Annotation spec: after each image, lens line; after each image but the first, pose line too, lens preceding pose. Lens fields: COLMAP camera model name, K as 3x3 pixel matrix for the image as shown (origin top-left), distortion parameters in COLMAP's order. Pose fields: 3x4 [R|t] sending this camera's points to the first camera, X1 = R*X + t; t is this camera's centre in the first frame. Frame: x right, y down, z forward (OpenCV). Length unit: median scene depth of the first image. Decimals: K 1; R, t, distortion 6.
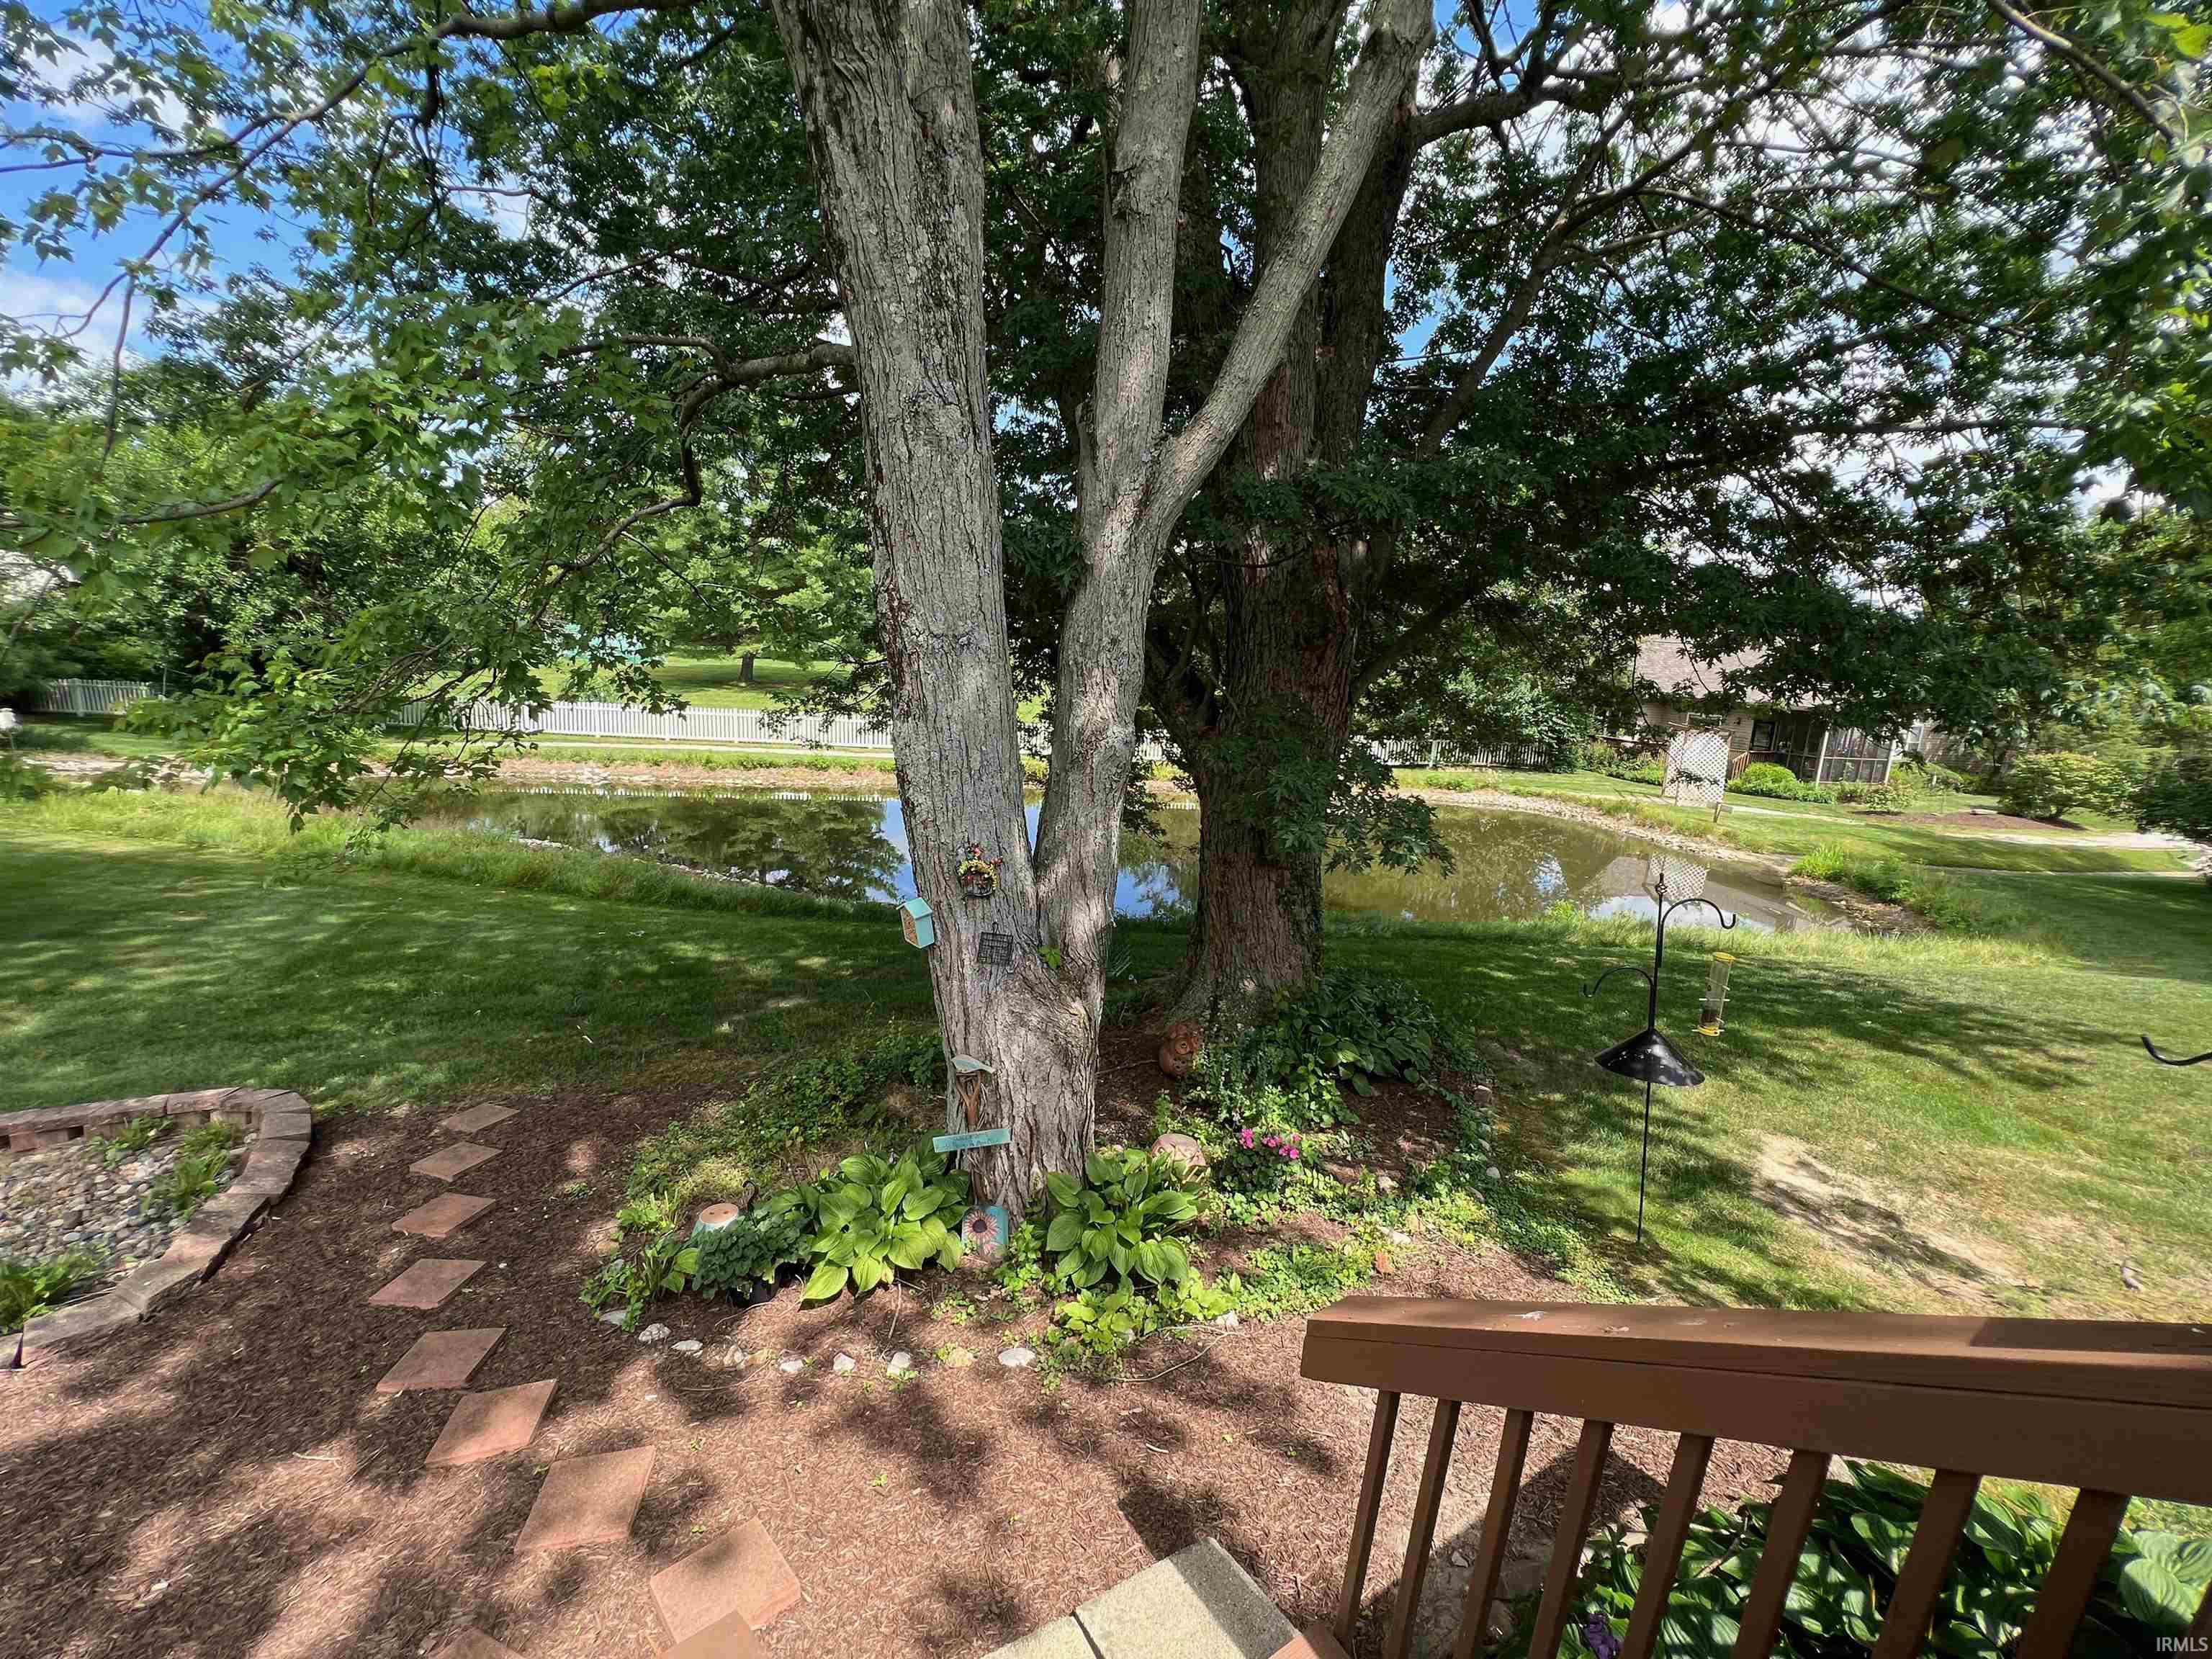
lens RADIAL K [[894.6, 0, 1101.4], [0, 894.6, 833.2], [0, 0, 1]] dist [-0.003509, 0.000312]
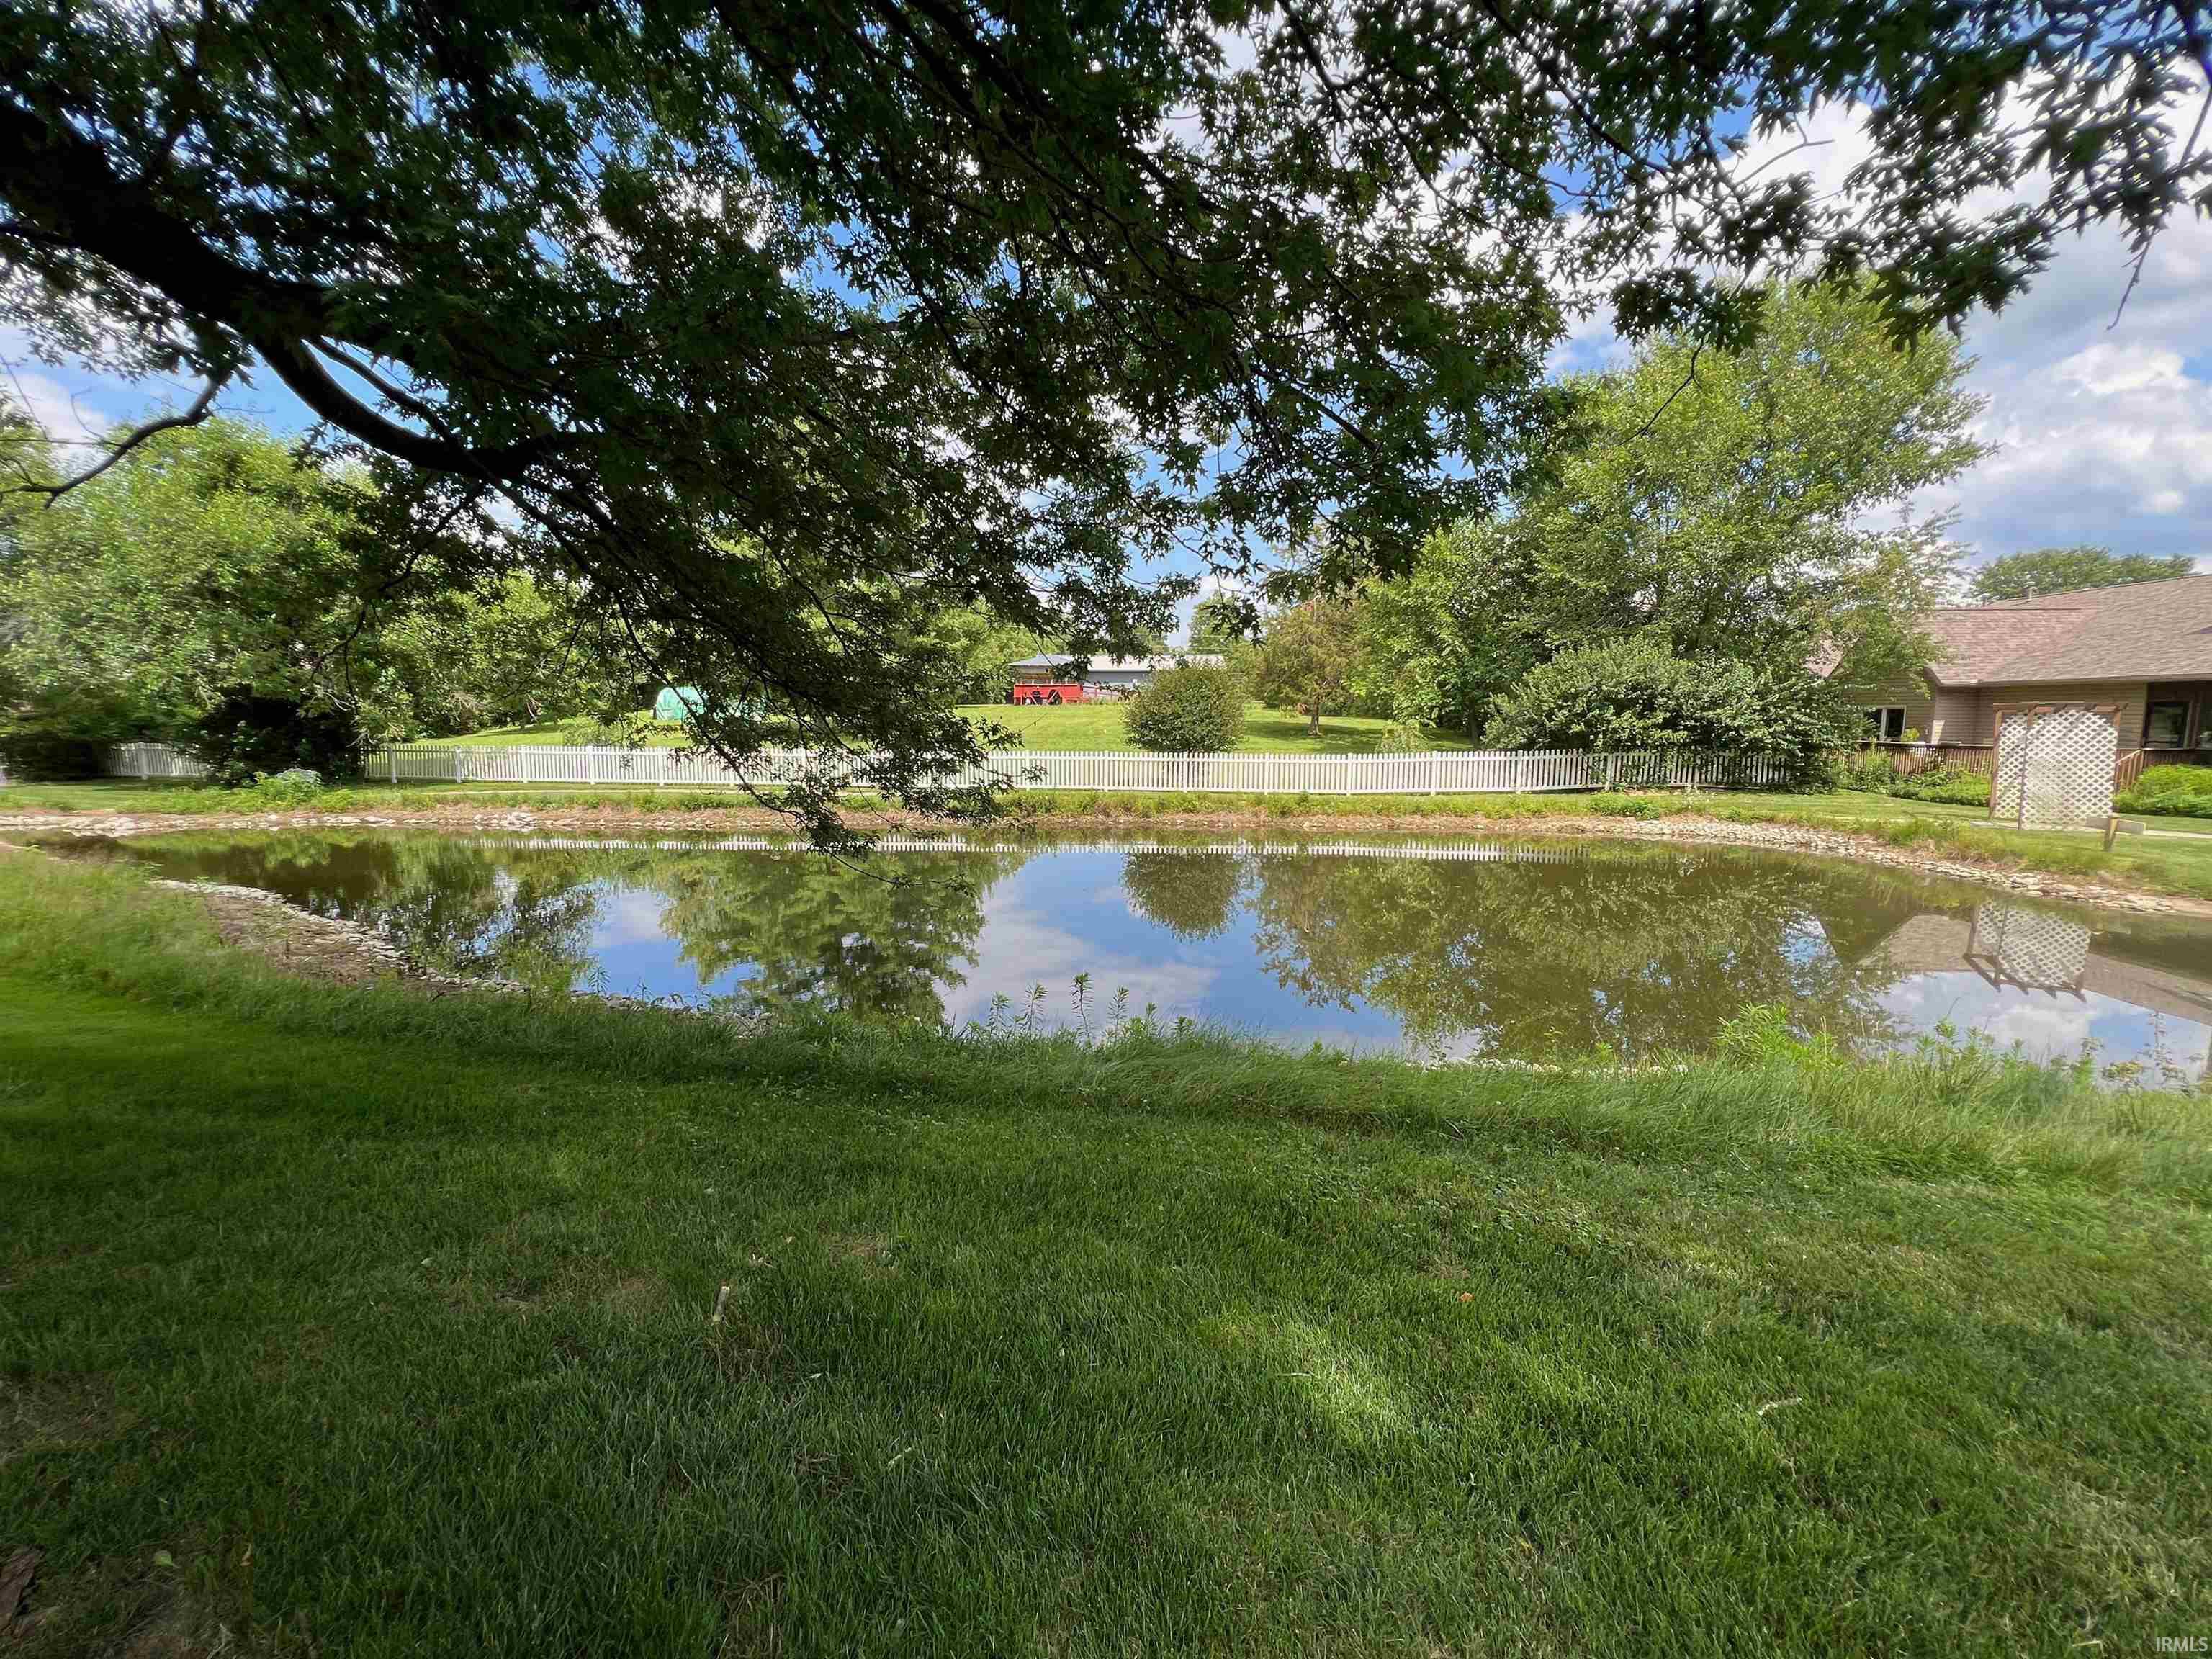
lens RADIAL K [[894.6, 0, 1104.4], [0, 894.6, 820.9], [0, 0, 1]] dist [-0.003509, 0.000312]
pose [[0.977623, -0.024535, -0.208929, 0.149864], [0.006704, 0.996304, -0.085631, 0.012310], [0.210258, 0.082314, 0.974175, 0.260569]]
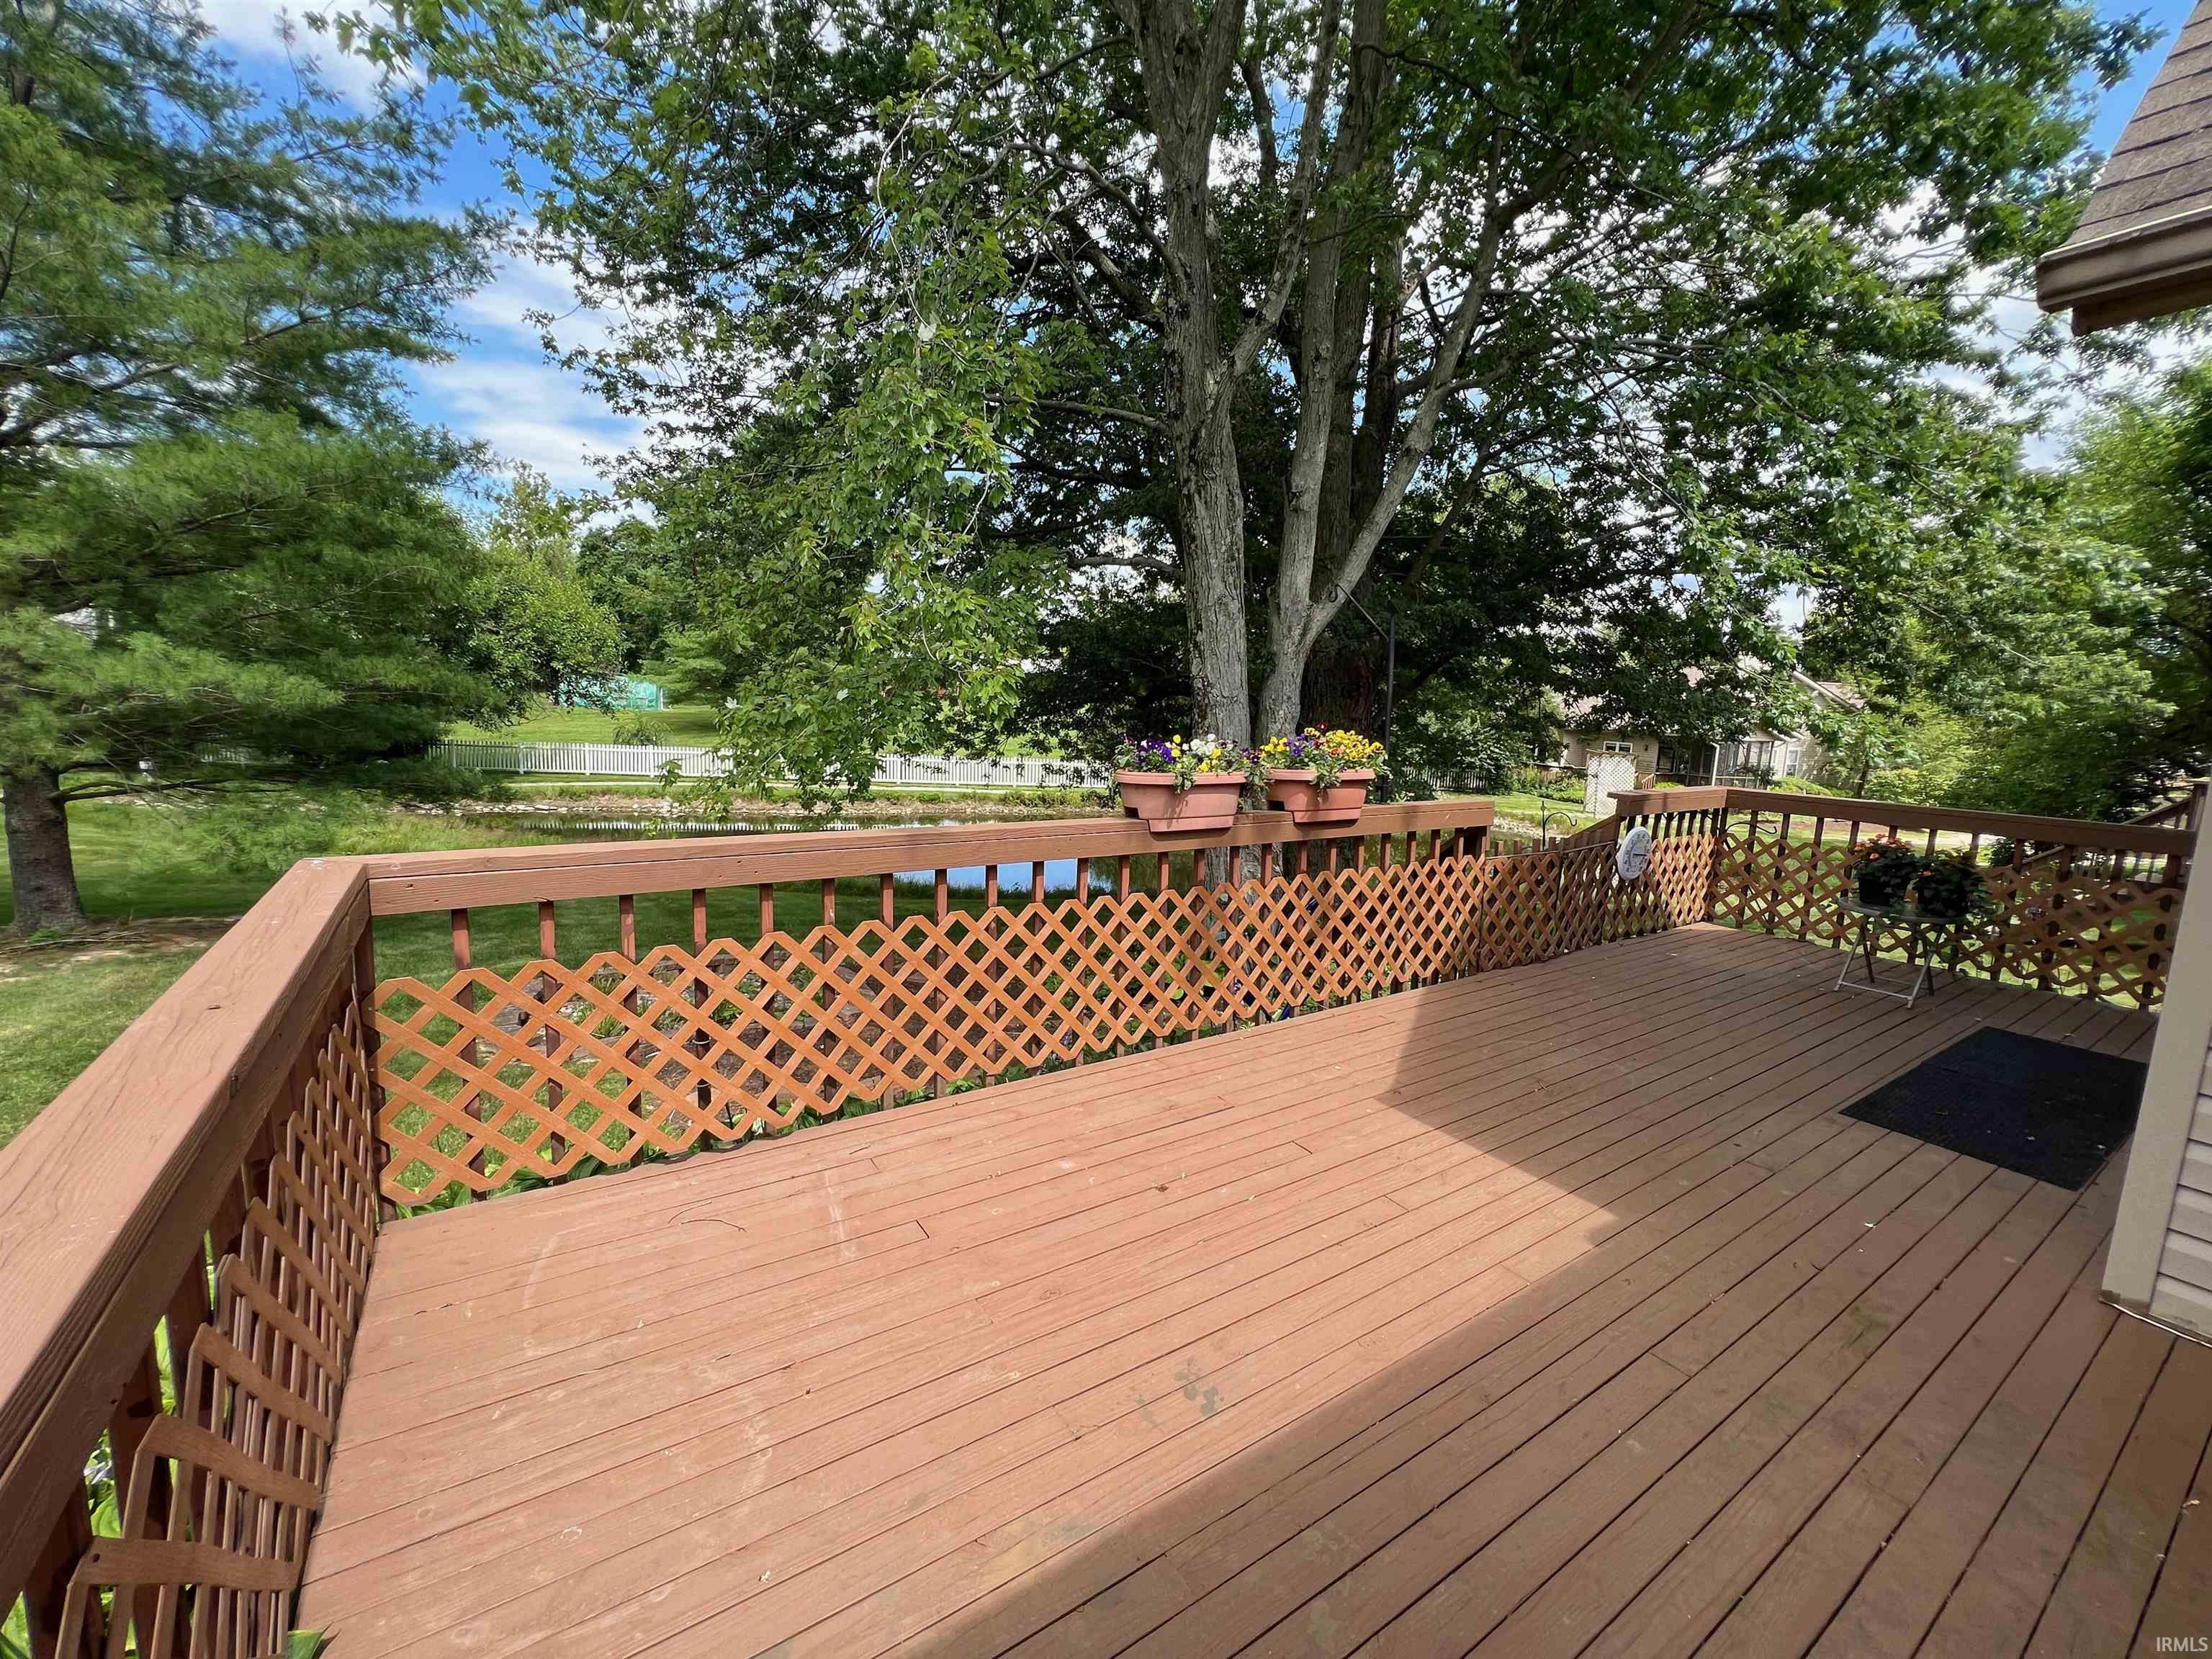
lens RADIAL K [[894.6, 0, 1102.5], [0, 894.6, 831.0], [0, 0, 1]] dist [-0.003509, 0.000312]
pose [[0.998296, -0.019796, 0.054884, -0.076752], [0.022355, 0.998673, -0.046404, 0.026525], [-0.053892, 0.047552, 0.997414, -0.150803]]
